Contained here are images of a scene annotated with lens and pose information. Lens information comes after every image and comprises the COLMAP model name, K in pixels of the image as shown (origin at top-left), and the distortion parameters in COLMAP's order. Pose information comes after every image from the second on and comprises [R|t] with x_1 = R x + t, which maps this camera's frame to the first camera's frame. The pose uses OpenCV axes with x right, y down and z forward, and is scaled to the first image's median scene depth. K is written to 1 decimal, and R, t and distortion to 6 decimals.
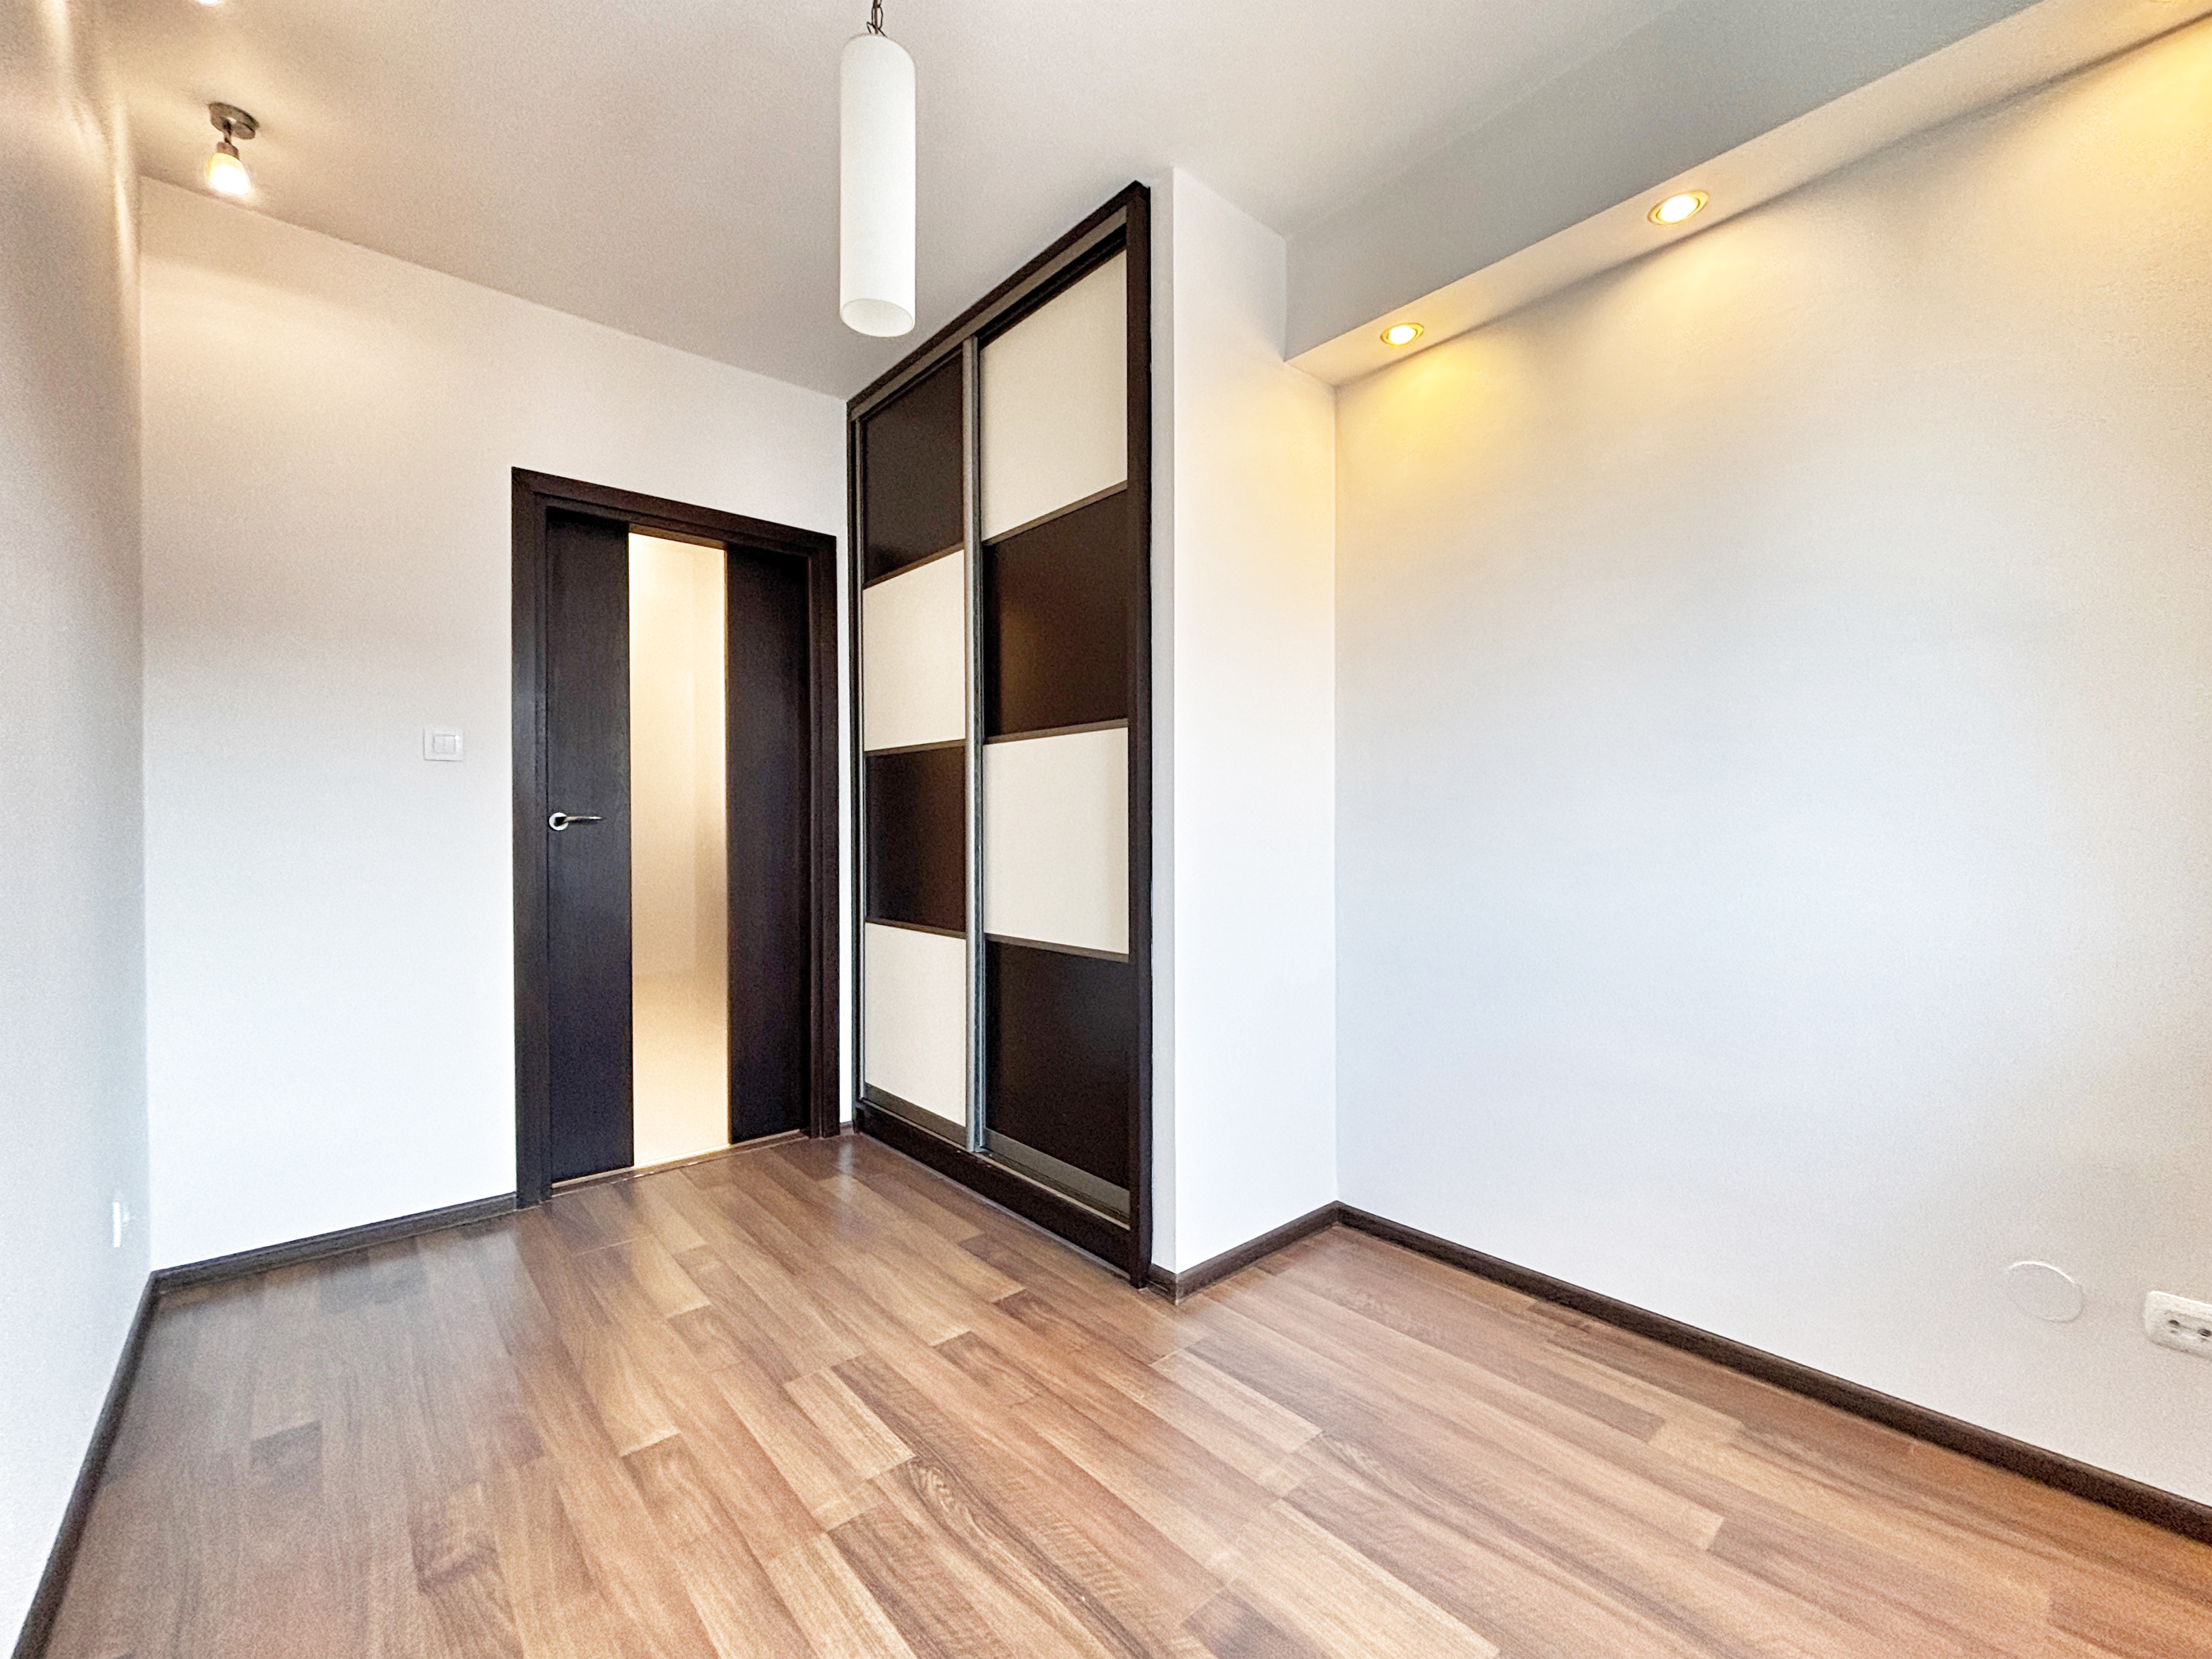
lens RADIAL K [[909.4, 0, 1114.4], [0, 909.4, 833.9], [0, 0, 1]] dist [0.000253, 0.000309]
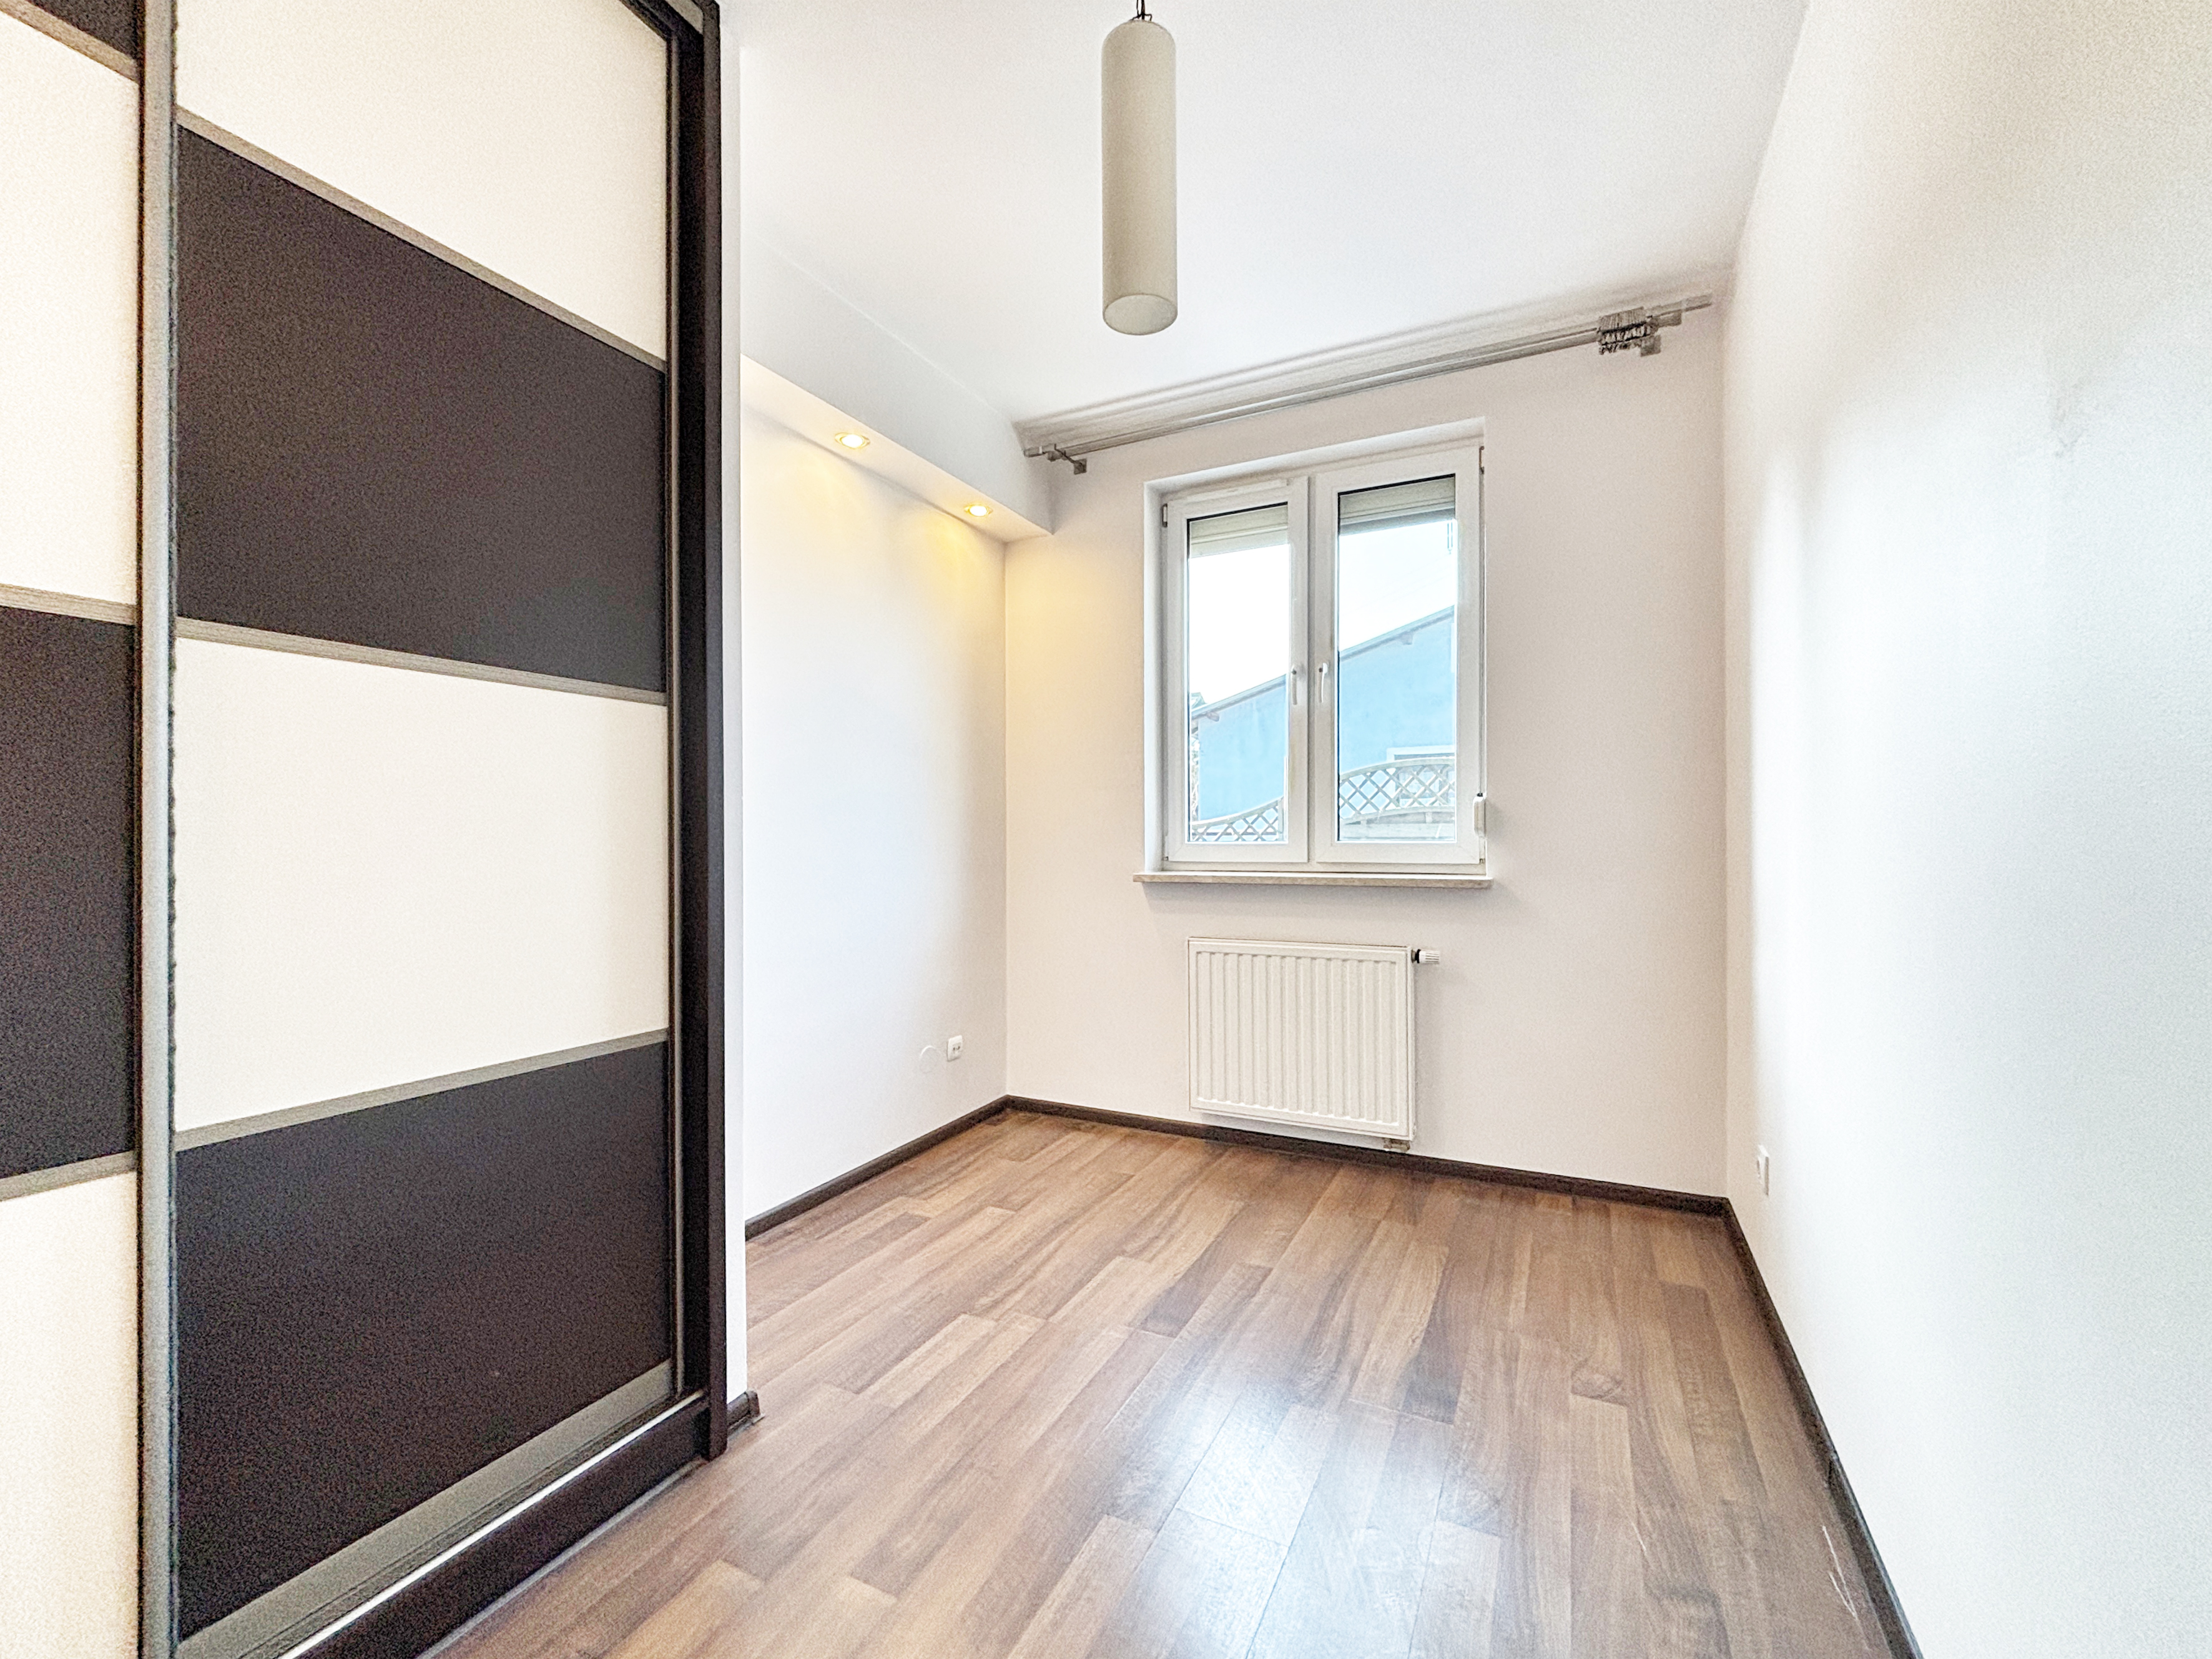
lens RADIAL K [[909.4, 0, 1114.4], [0, 909.4, 833.9], [0, 0, 1]] dist [0.000253, 0.000309]
pose [[-0.358912, 0.007236, 0.933344, -0.962310], [0.017615, 0.999844, -0.000977, -0.010963], [-0.933205, 0.016090, -0.358983, 1.153544]]
